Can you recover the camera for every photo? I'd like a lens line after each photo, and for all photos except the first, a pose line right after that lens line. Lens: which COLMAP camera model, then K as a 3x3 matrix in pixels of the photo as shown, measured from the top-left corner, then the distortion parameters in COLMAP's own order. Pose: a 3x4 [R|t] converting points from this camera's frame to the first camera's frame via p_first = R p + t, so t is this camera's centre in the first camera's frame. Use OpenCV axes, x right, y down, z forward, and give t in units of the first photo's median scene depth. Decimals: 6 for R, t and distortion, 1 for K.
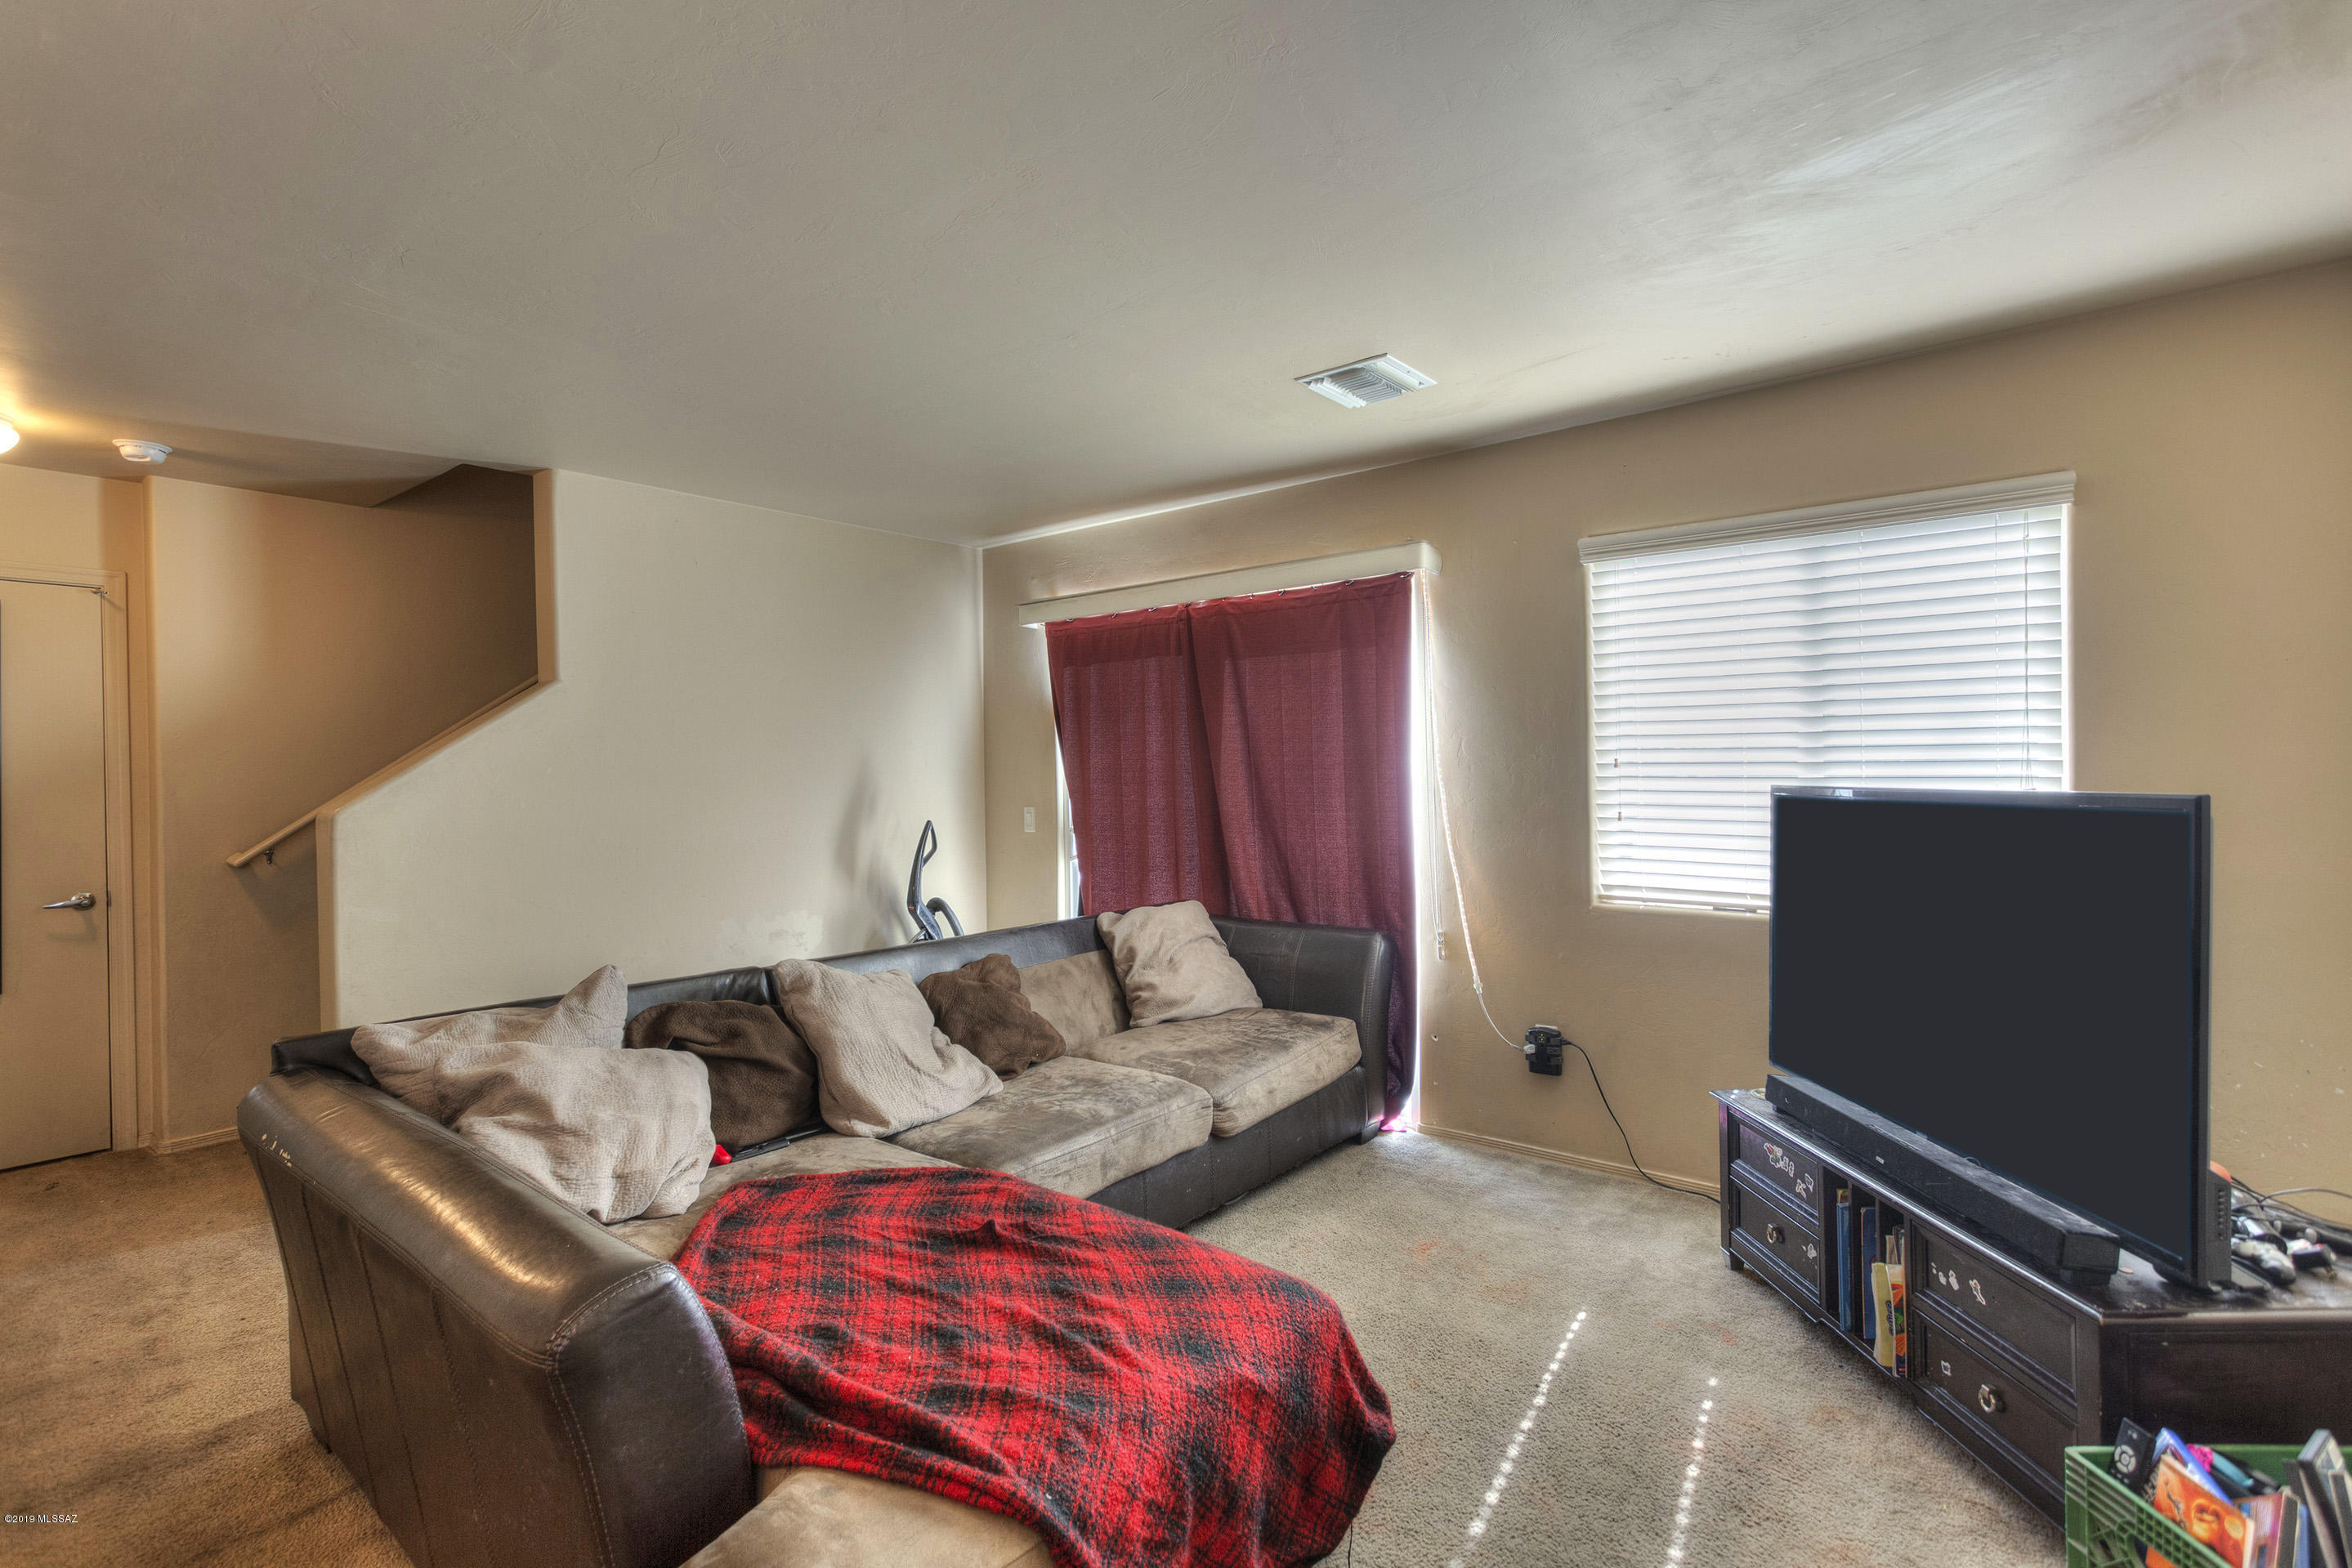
lens RADIAL K [[1109.1, 0, 1170.1], [0, 1109.1, 786.0], [0, 0, 1]] dist [0.004545, 0.012469]
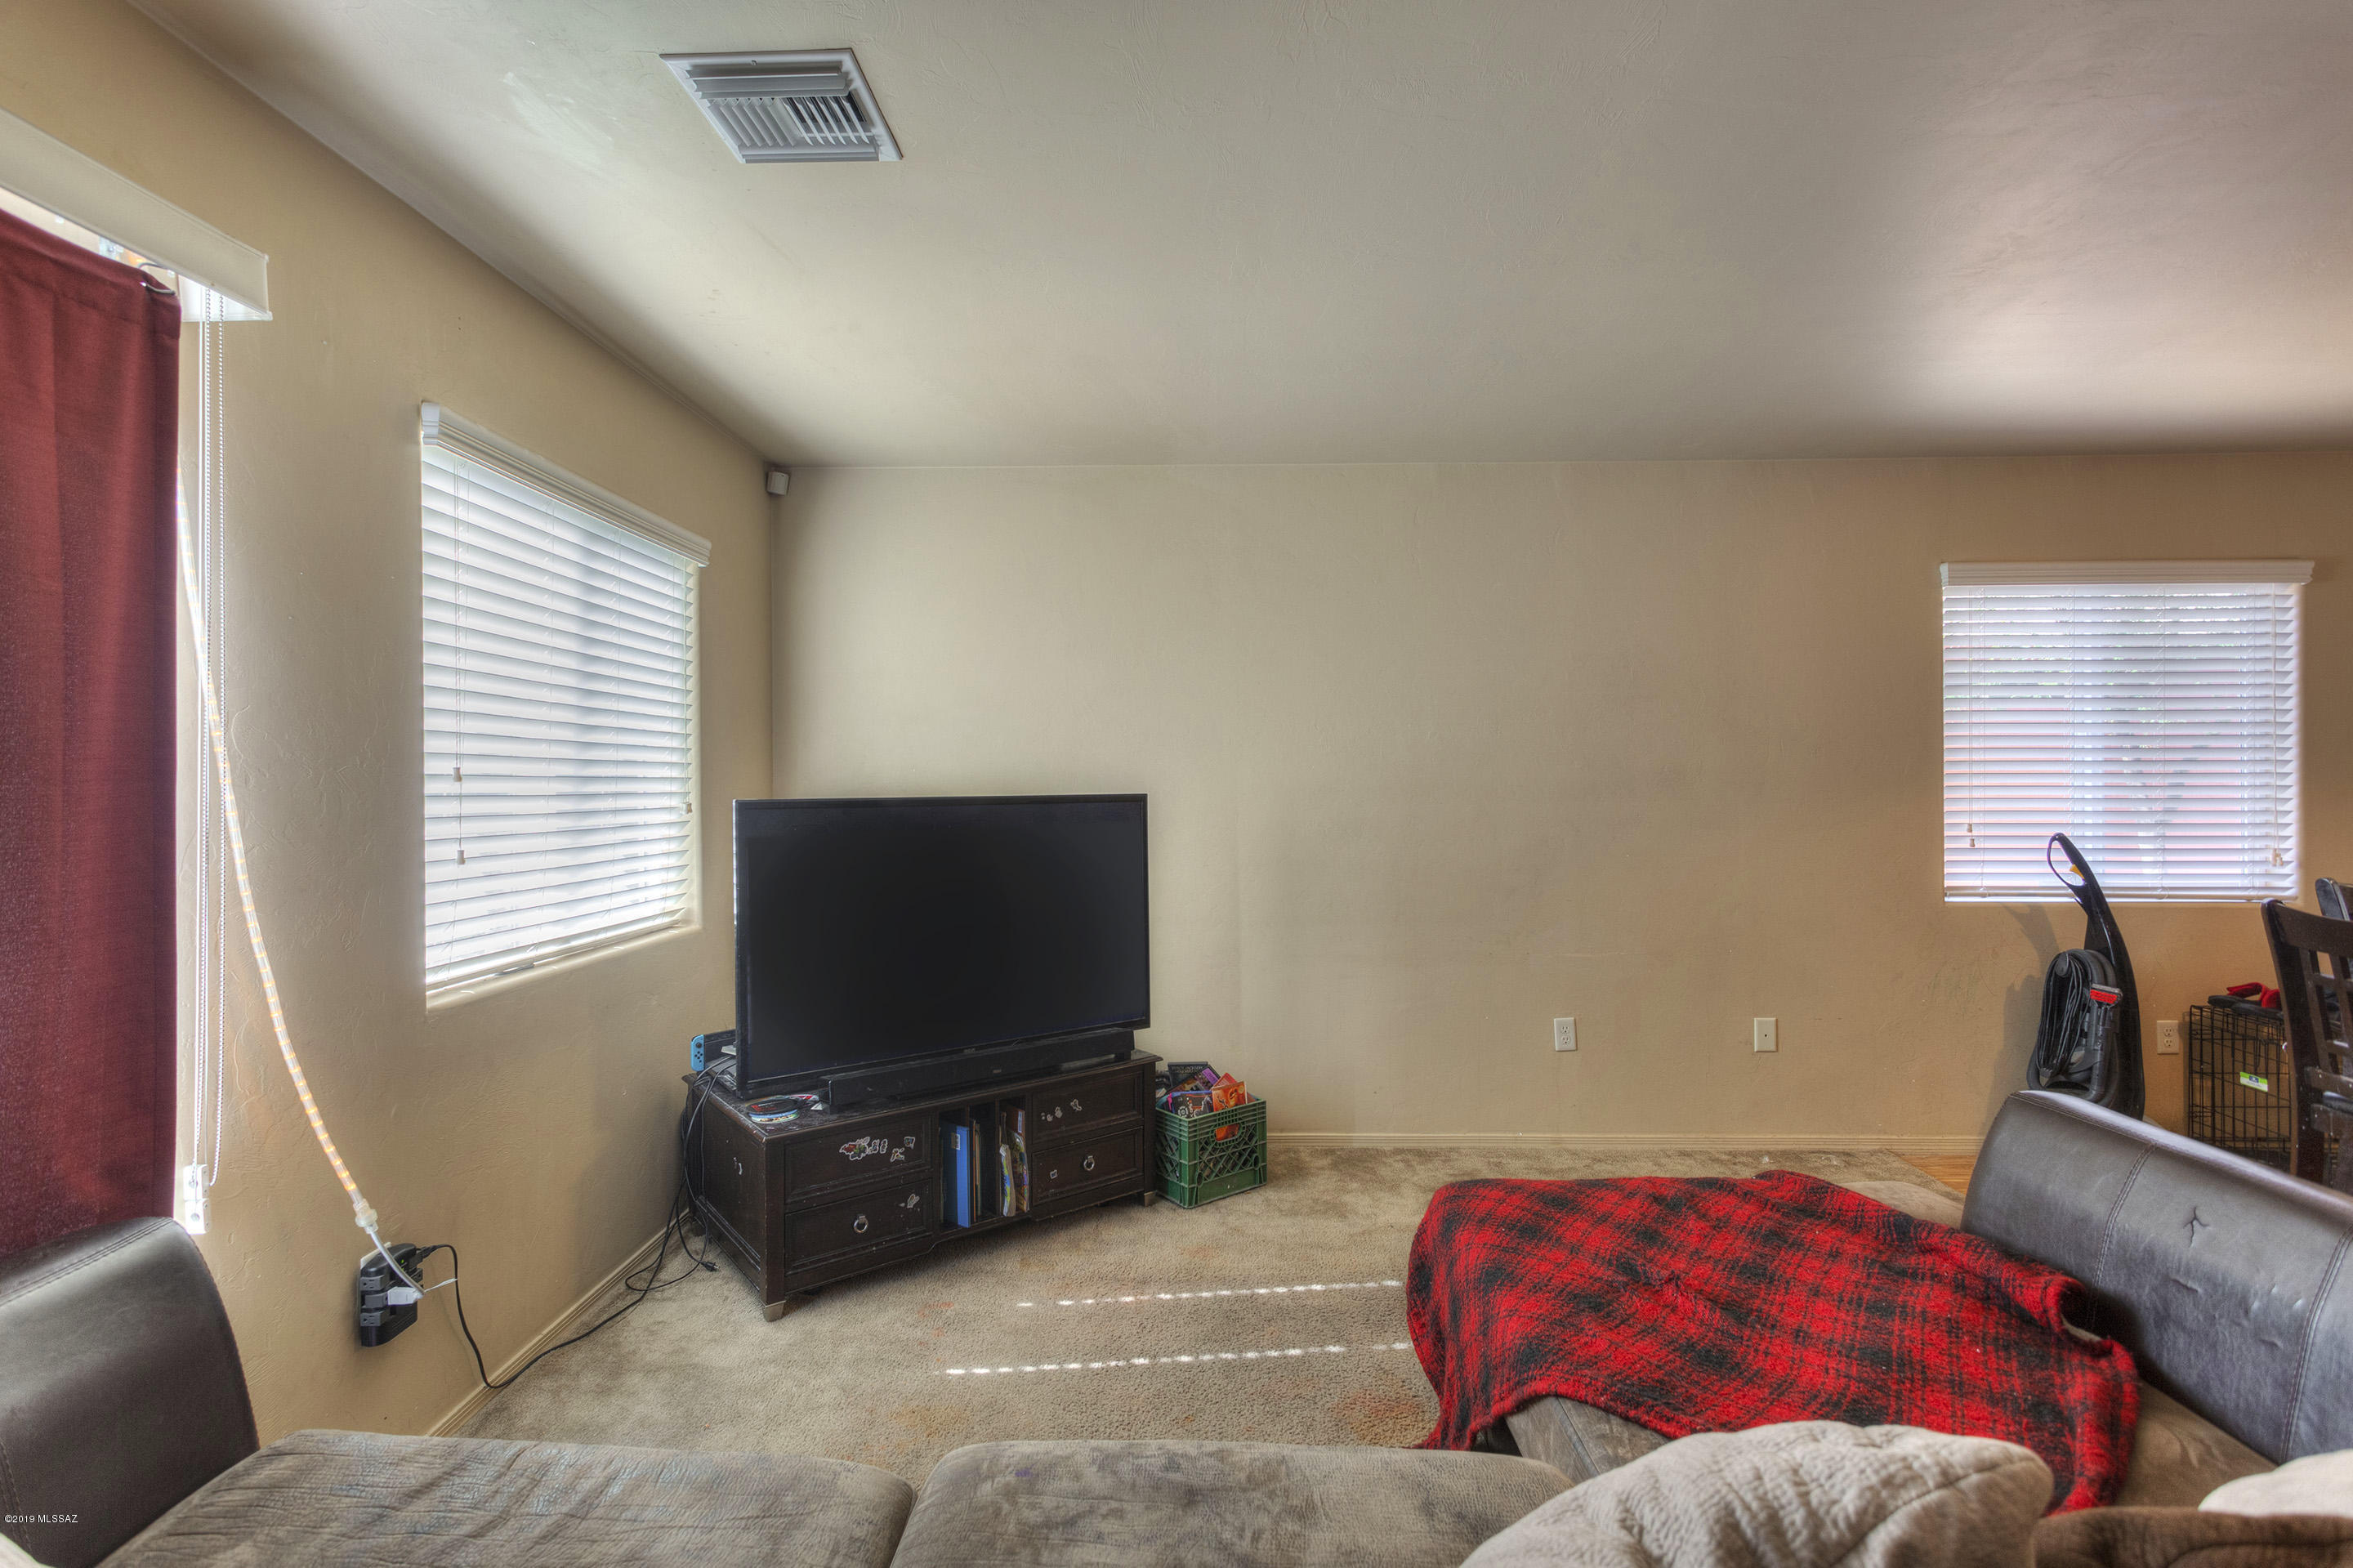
lens RADIAL K [[1100.4, 0, 1164.8], [0, 1100.4, 779.4], [0, 0, 1]] dist [0.000206, 0.008837]
pose [[-0.616012, 0.009596, 0.787678, -0.377730], [0.020650, 0.999779, 0.003970, -0.012428], [-0.787466, 0.018711, -0.616074, 1.157101]]
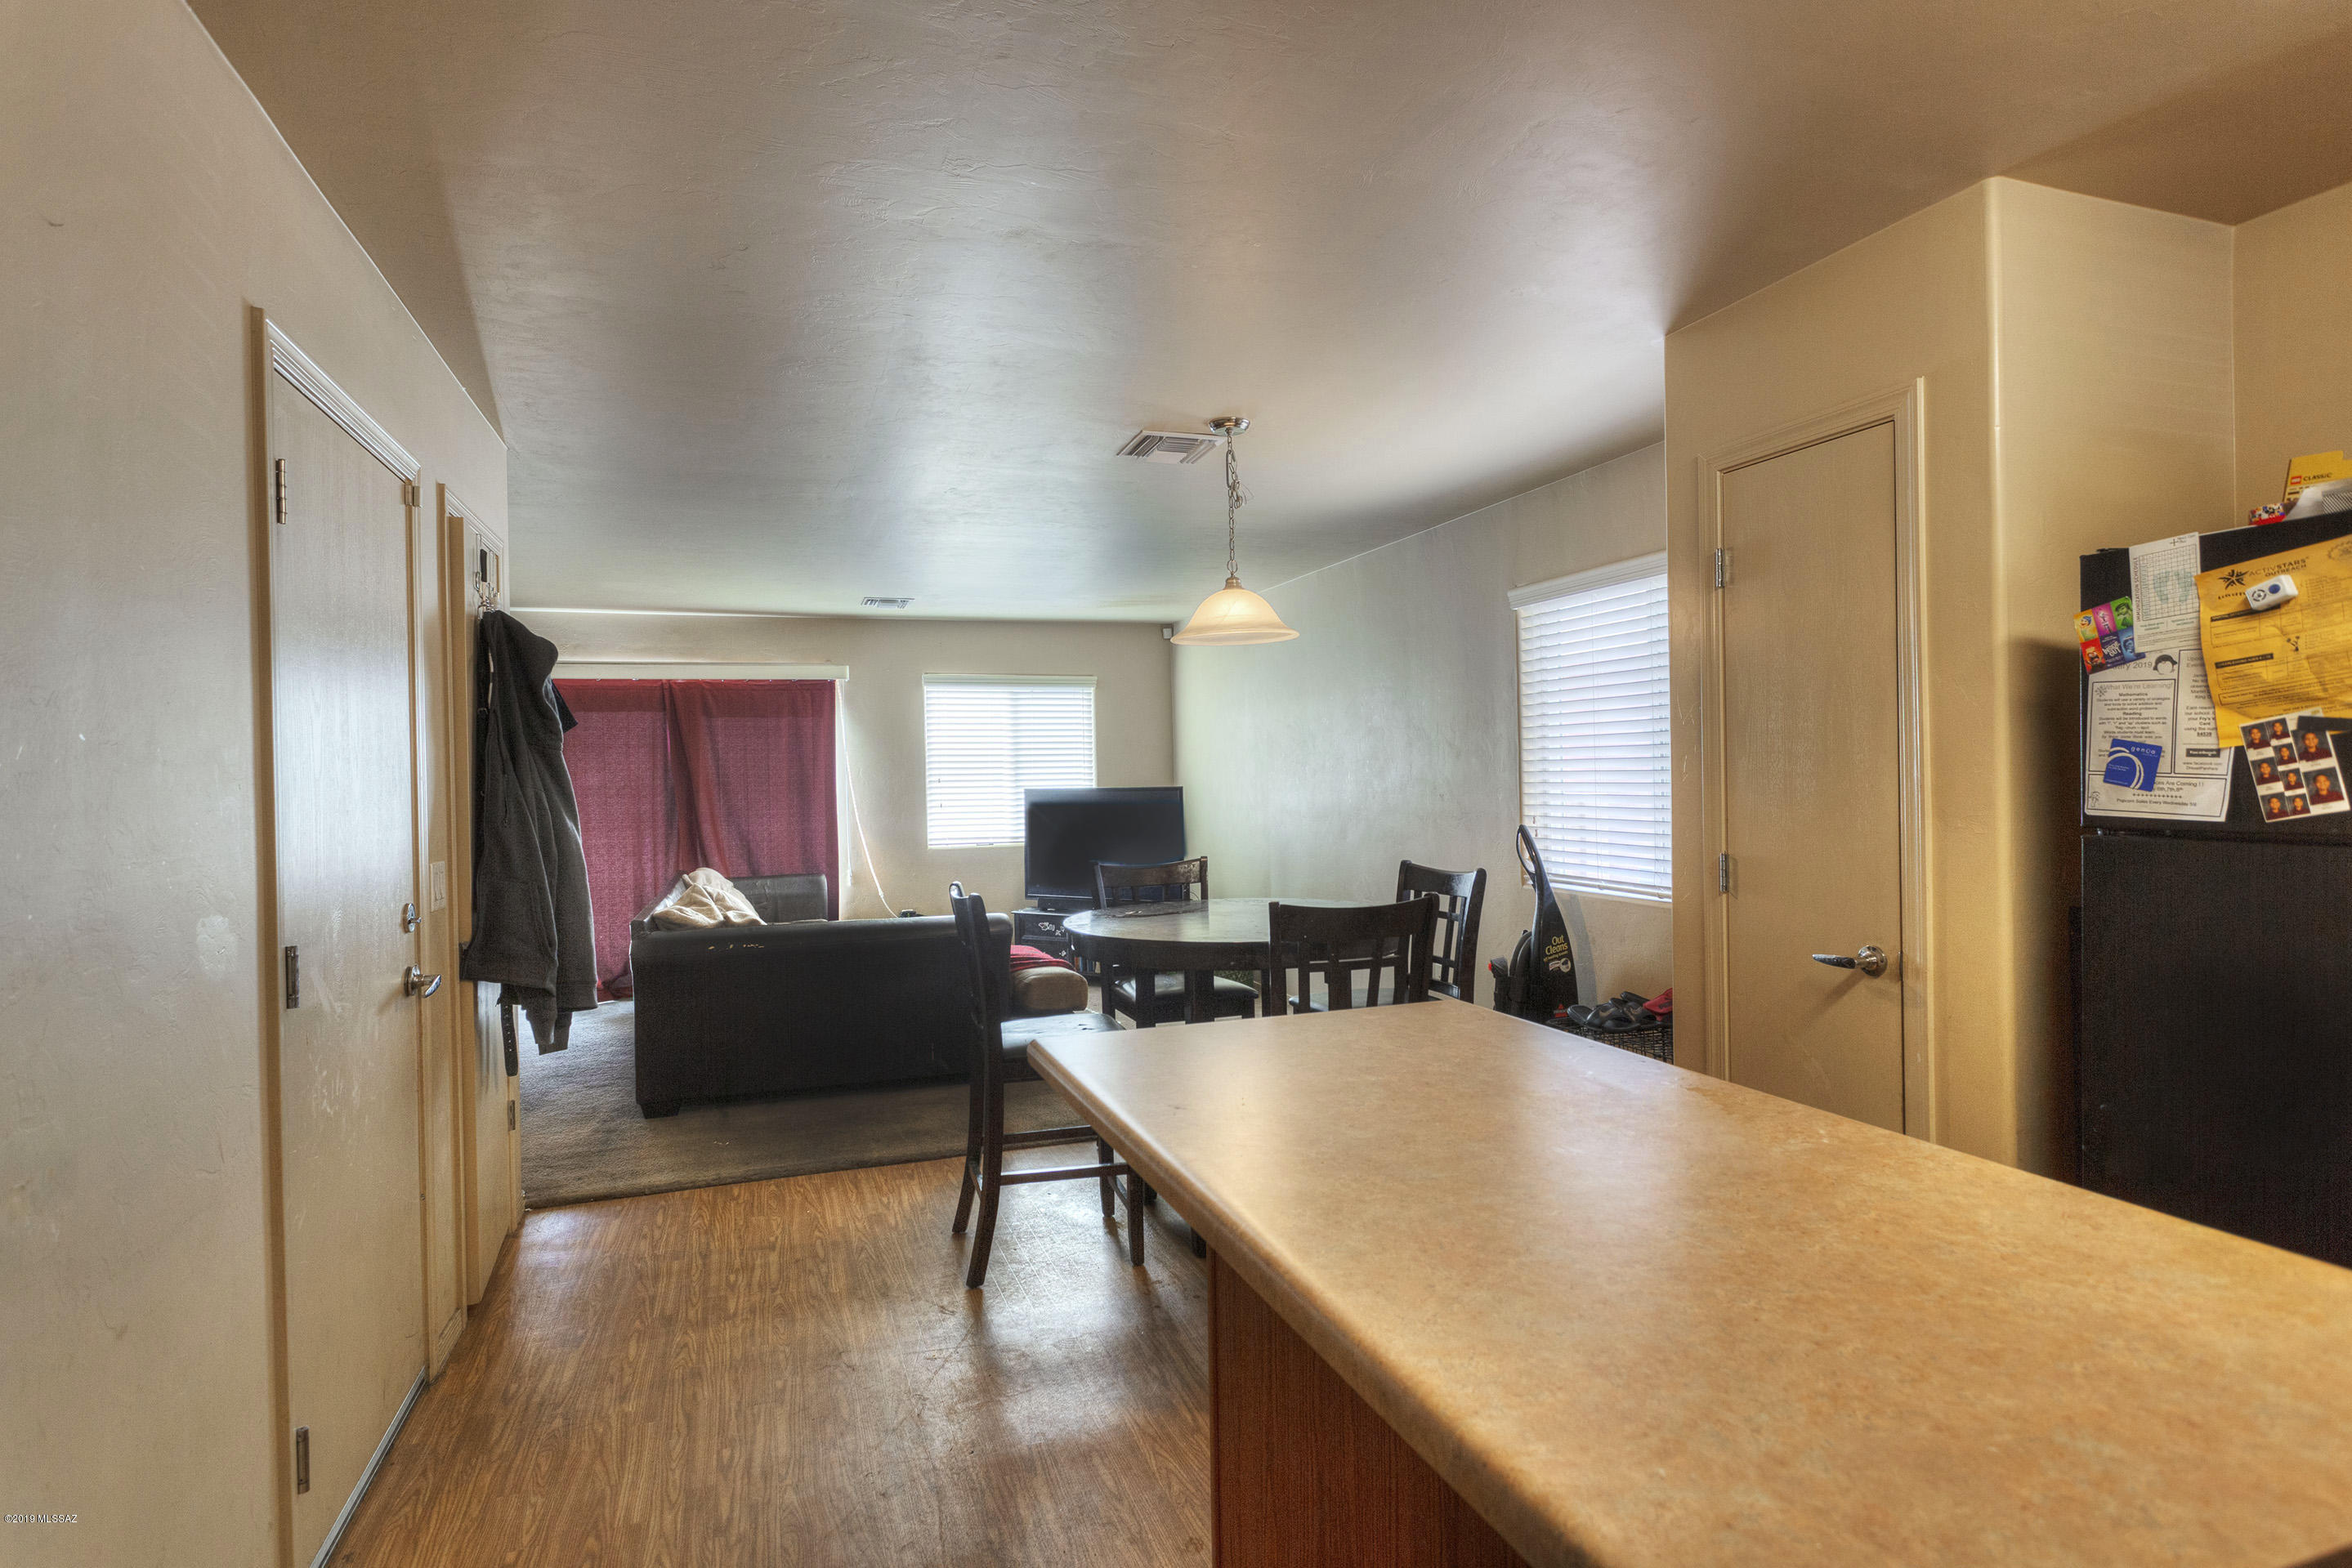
lens RADIAL K [[1182.2, 0, 1166.7], [0, 1182.2, 787.4], [0, 0, 1]] dist [0.001445, 0.000833]
pose [[0.518644, -0.009105, 0.854942, -1.422897], [0.028319, 0.999578, -0.006534, 0.020637], [-0.854521, 0.027600, 0.518683, -0.597327]]
